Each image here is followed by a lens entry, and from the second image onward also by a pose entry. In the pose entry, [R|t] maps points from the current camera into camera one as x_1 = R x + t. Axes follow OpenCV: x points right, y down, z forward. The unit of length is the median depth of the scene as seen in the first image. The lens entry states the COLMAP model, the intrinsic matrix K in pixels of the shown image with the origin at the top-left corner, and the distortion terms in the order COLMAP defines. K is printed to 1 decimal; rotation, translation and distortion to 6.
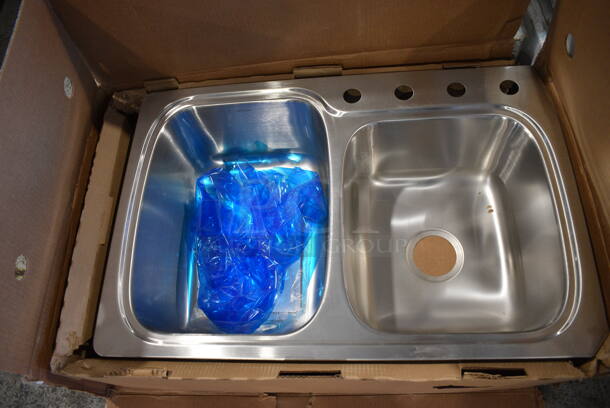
lens RADIAL K [[468.5, 0, 305.0], [0, 468.5, 204.0], [0, 0, 1]] dist [-0.111432, 0.028711]
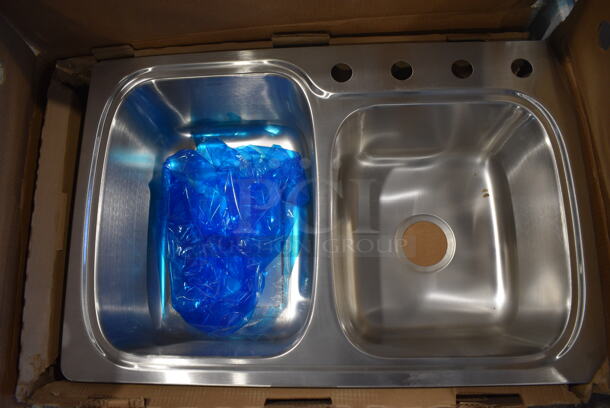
lens RADIAL K [[468.5, 0, 305.0], [0, 468.5, 204.0], [0, 0, 1]] dist [-0.111432, 0.028711]
pose [[0.997849, -0.013759, 0.064092, -0.022765], [0.000502, 0.979298, 0.202425, -0.168322], [-0.065550, -0.201958, 0.977198, 0.122818]]
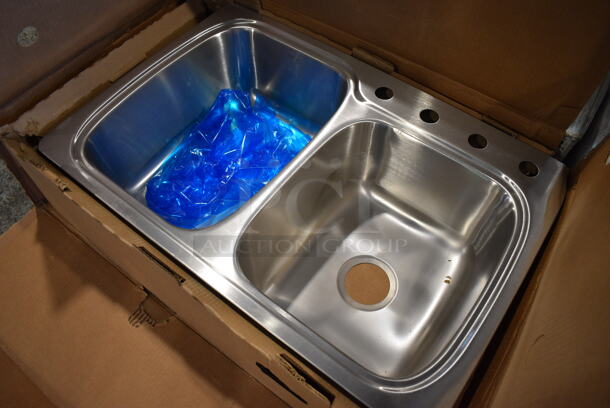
lens RADIAL K [[468.5, 0, 305.0], [0, 468.5, 204.0], [0, 0, 1]] dist [-0.111432, 0.028711]
pose [[0.803151, 0.561521, -0.199106, 0.296128], [-0.576542, 0.816766, -0.022195, 0.079462], [0.150160, 0.132619, 0.979727, 0.037408]]
